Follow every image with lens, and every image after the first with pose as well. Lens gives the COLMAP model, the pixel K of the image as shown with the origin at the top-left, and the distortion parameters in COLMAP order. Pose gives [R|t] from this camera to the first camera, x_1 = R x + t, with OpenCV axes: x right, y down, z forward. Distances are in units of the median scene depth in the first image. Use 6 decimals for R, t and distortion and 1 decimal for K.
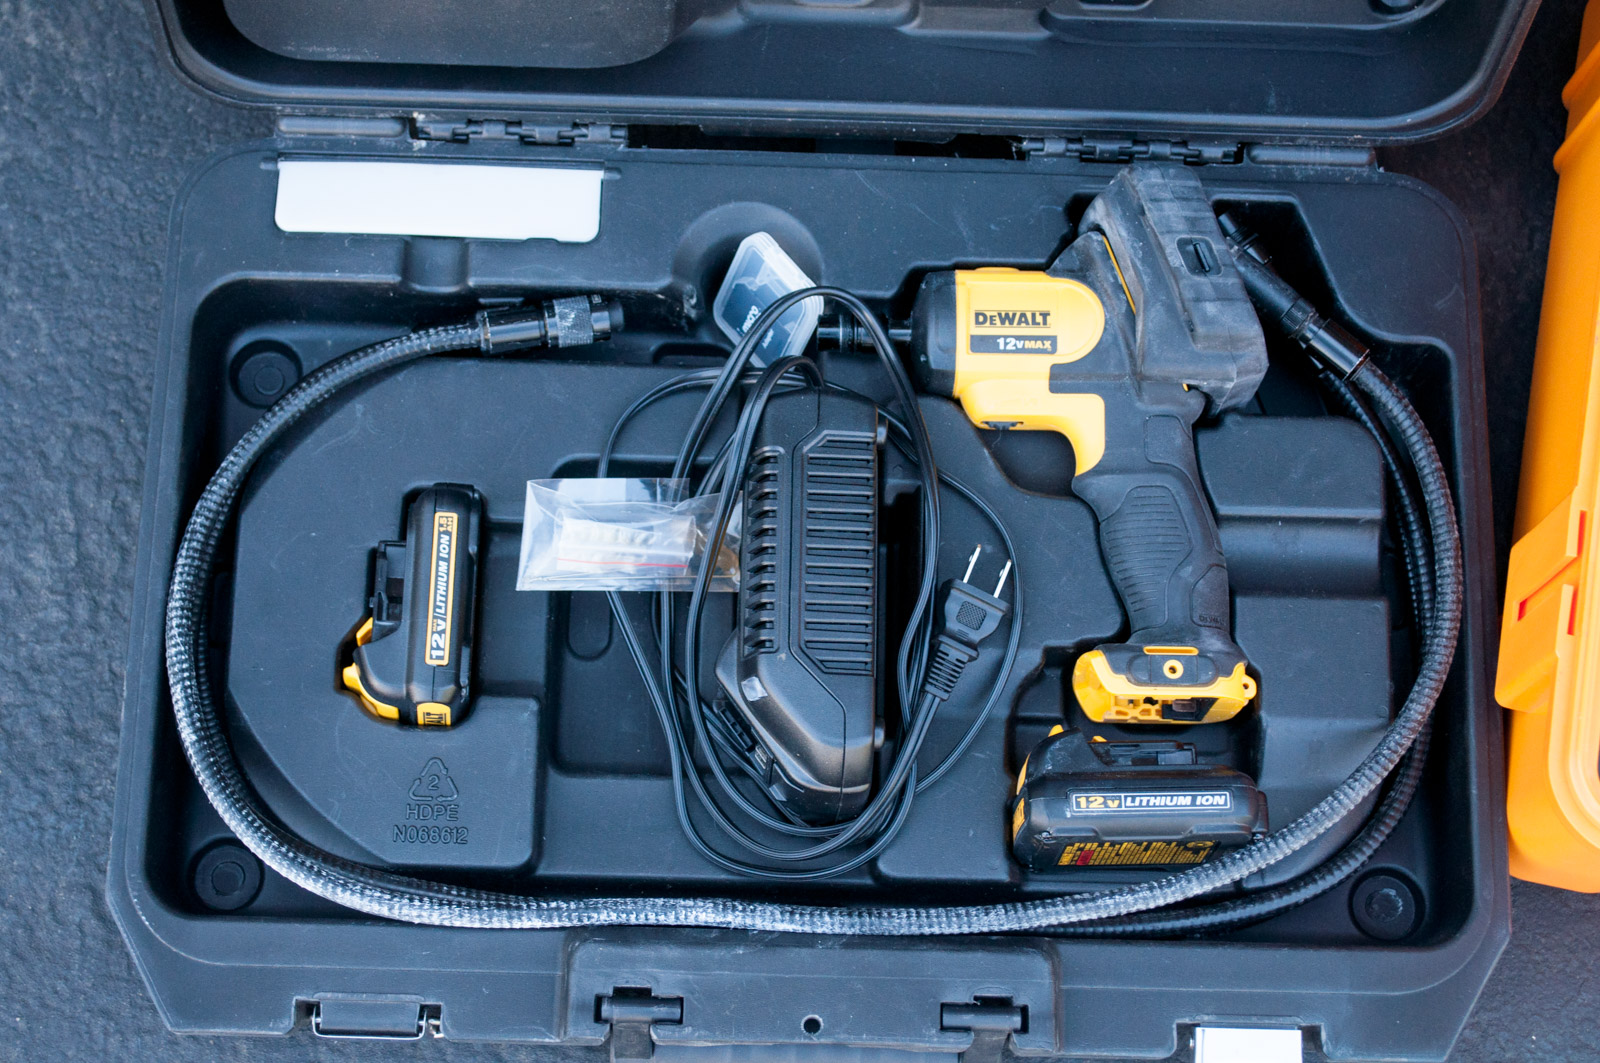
lens RADIAL K [[2711.4, 0, 805.1], [0, 2711.4, 525.3], [0, 0, 1]] dist [0.001604, 0.000000]
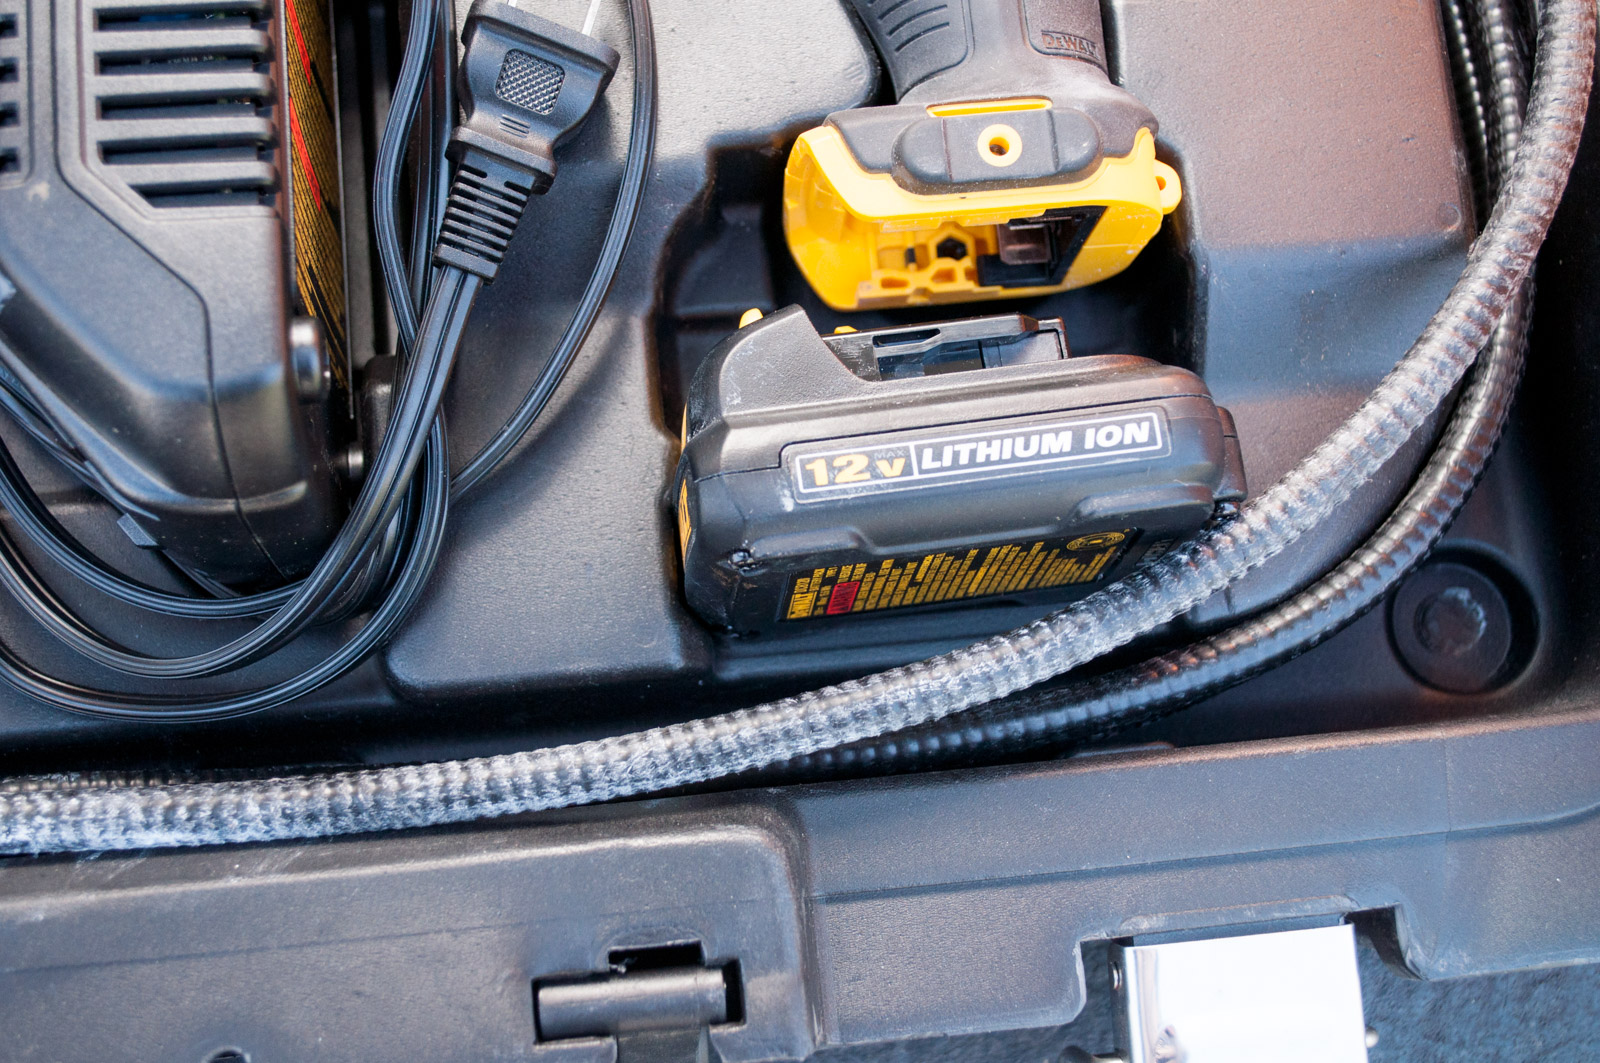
lens RADIAL K [[2328.4, 0, 801.3], [0, 2328.4, 533.4], [0, 0, 1]] dist [-0.137121, 0.000000]
pose [[0.991973, -0.108844, 0.064370, 0.071518], [0.101957, 0.989544, 0.102018, 0.070745], [-0.074801, -0.094636, 0.992698, 0.608575]]
